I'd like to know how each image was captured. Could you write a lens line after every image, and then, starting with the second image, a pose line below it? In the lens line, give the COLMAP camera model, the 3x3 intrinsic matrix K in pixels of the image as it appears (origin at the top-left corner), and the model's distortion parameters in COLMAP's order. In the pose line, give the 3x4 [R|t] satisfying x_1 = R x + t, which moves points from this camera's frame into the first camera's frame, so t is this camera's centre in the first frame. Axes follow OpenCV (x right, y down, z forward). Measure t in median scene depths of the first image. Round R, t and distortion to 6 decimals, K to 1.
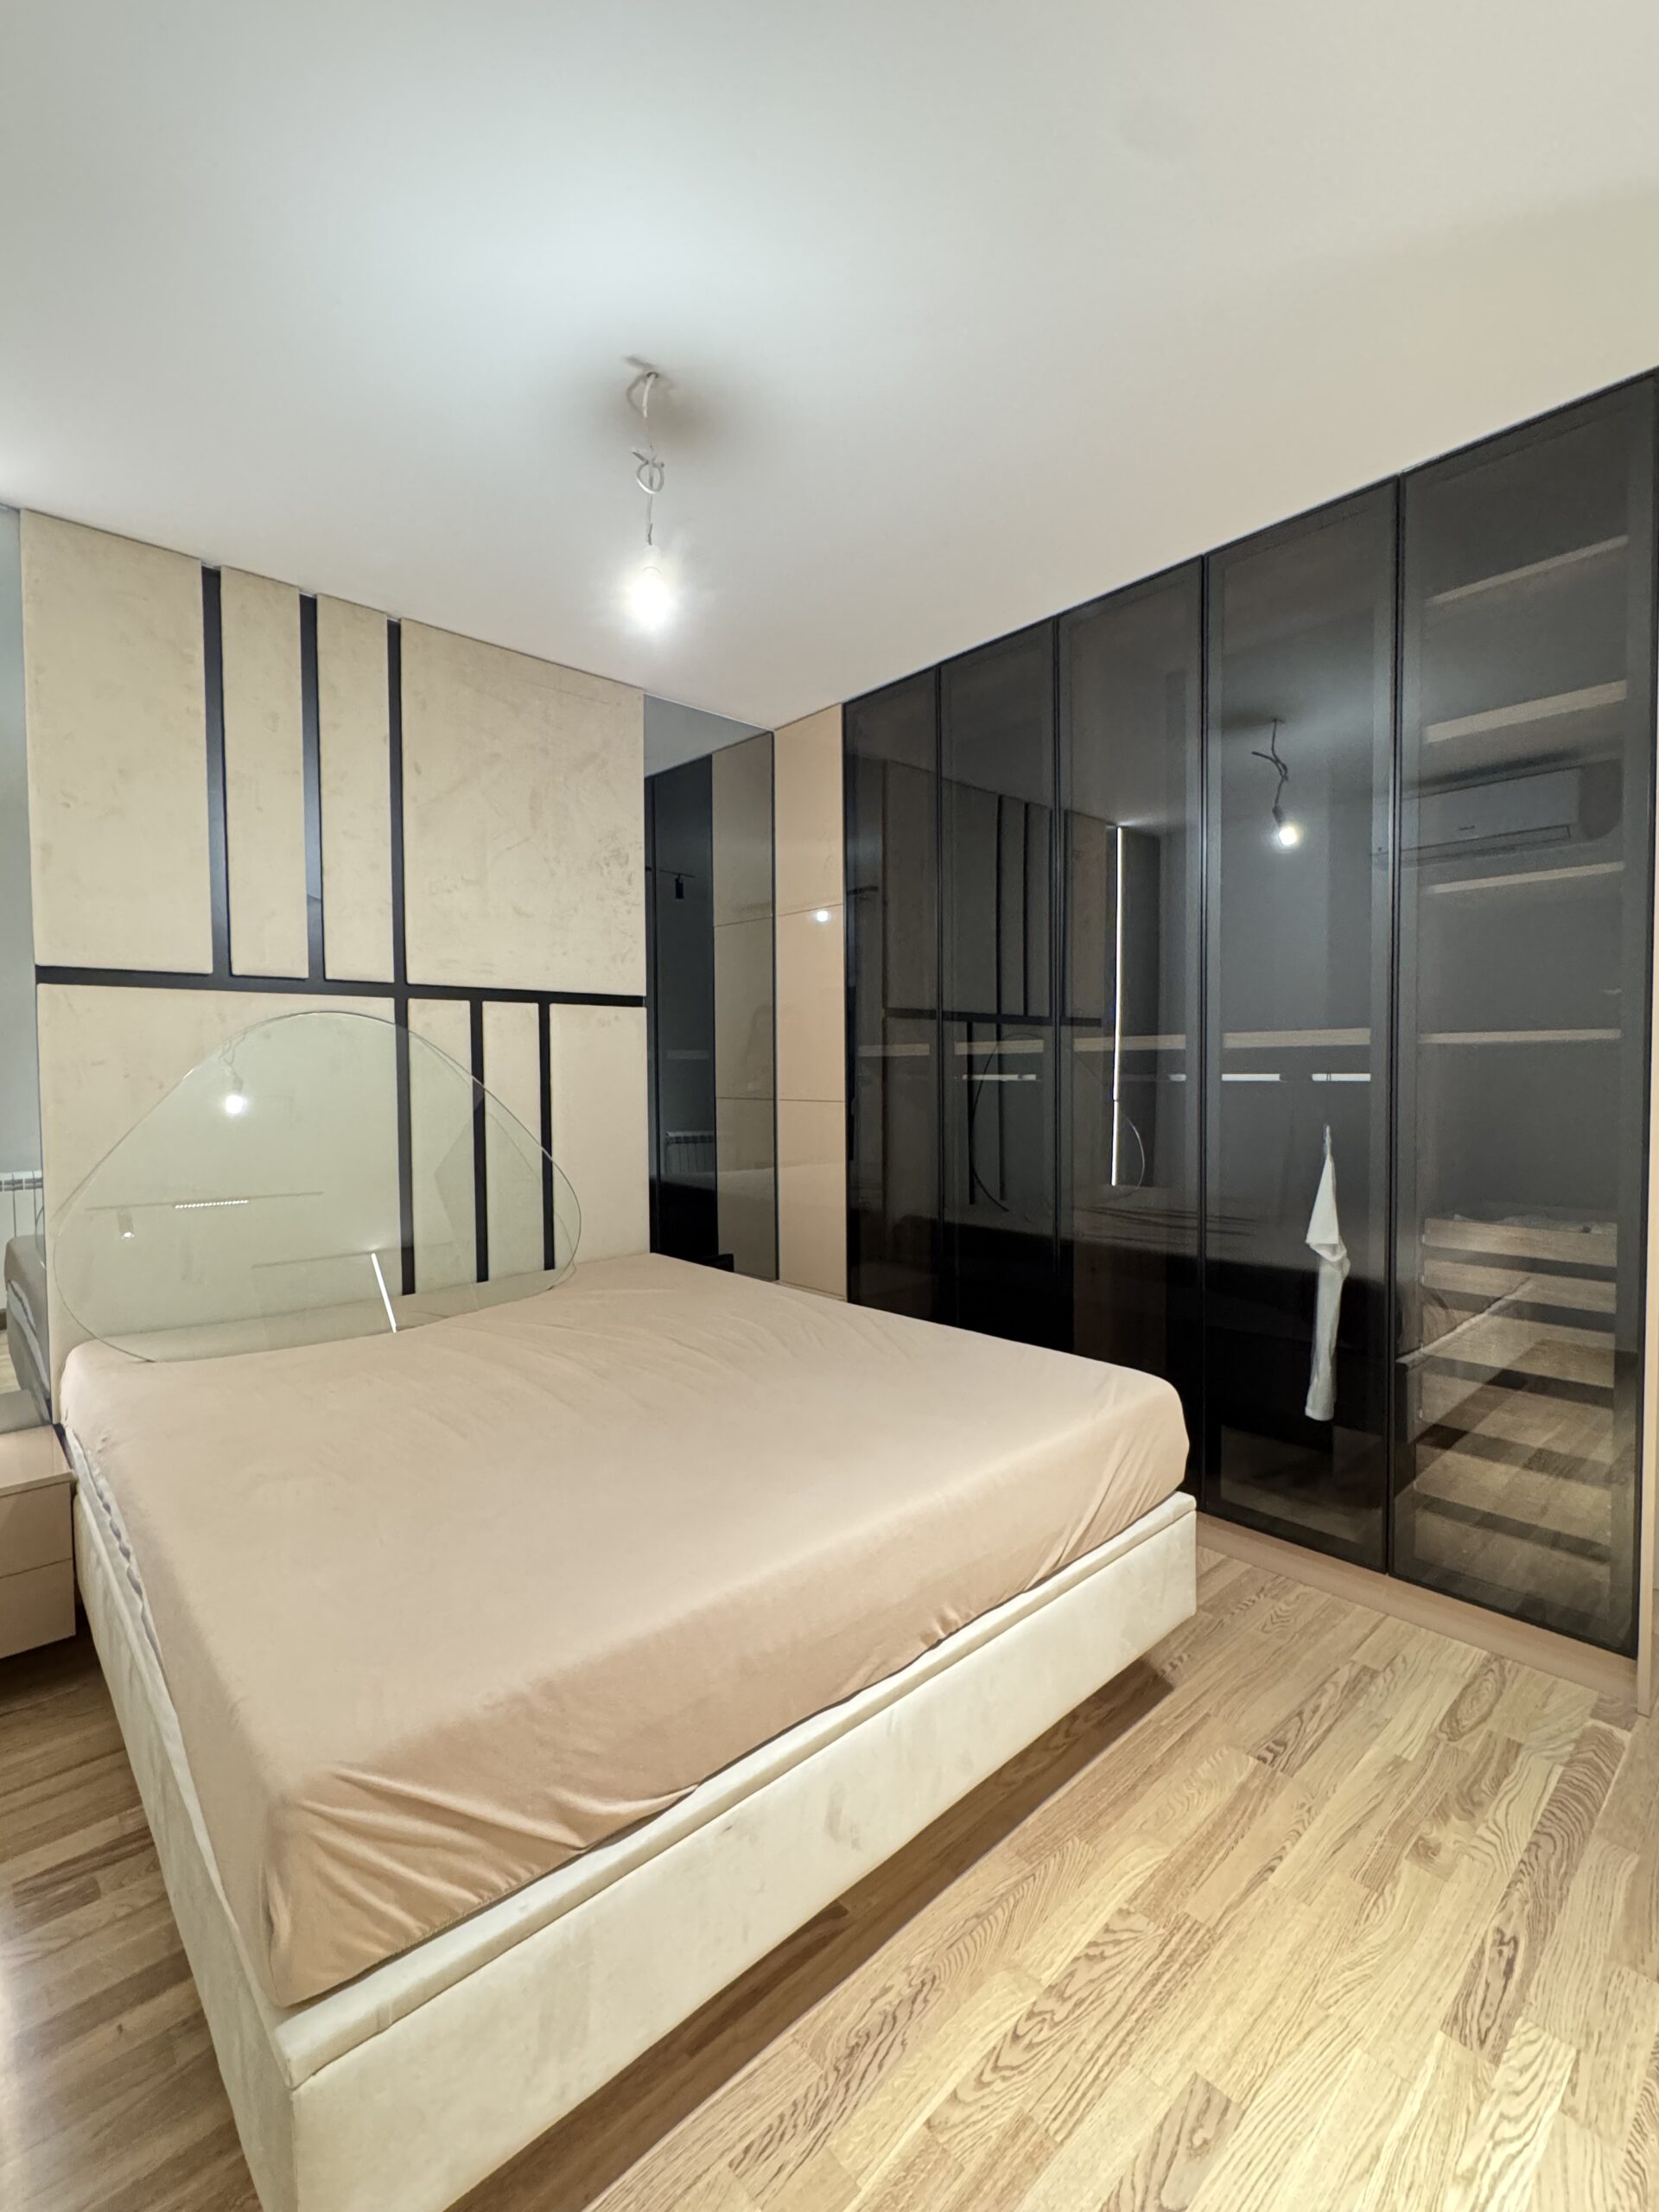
lens RADIAL K [[982.9, 0, 836.0], [0, 982.9, 1074.4], [0, 0, 1]] dist [-0.000658, -0.000032]
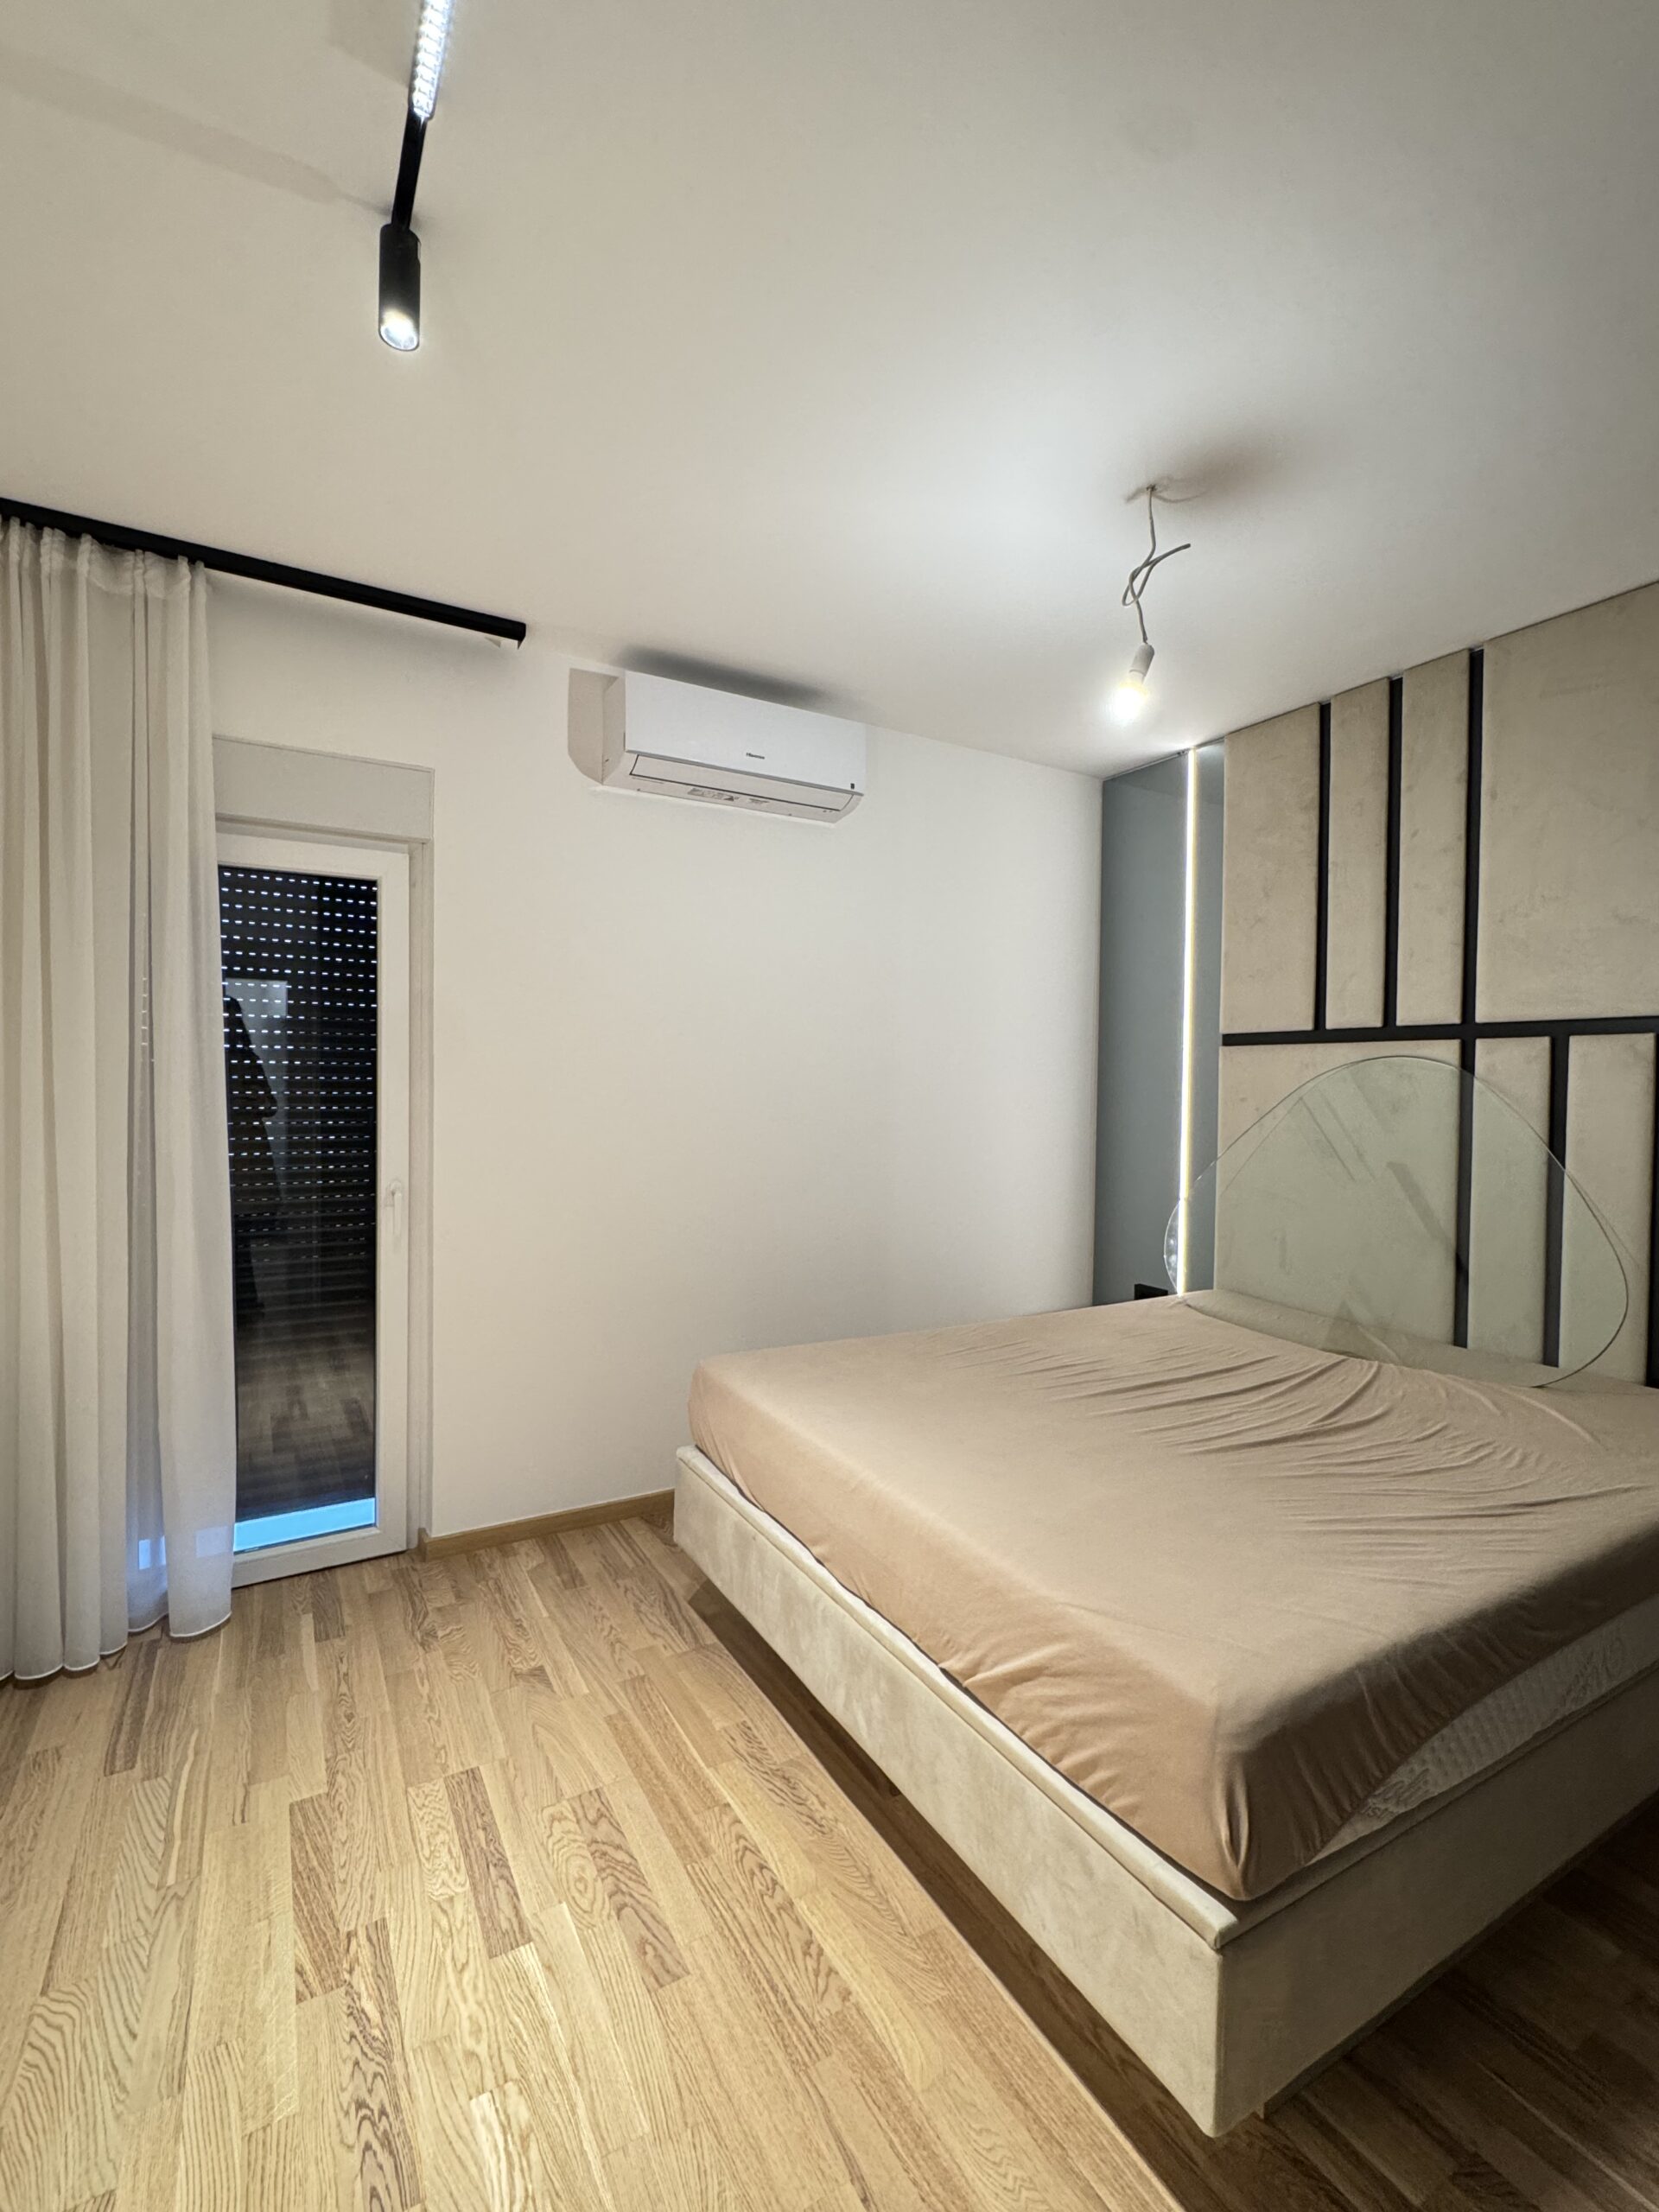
lens RADIAL K [[982.9, 0, 836.0], [0, 982.9, 1074.4], [0, 0, 1]] dist [-0.000658, -0.000032]
pose [[-0.216161, 0.000239, -0.976358, 1.325214], [-0.016825, 0.999851, 0.003970, -0.075926], [0.976213, 0.017285, -0.216125, 1.252967]]
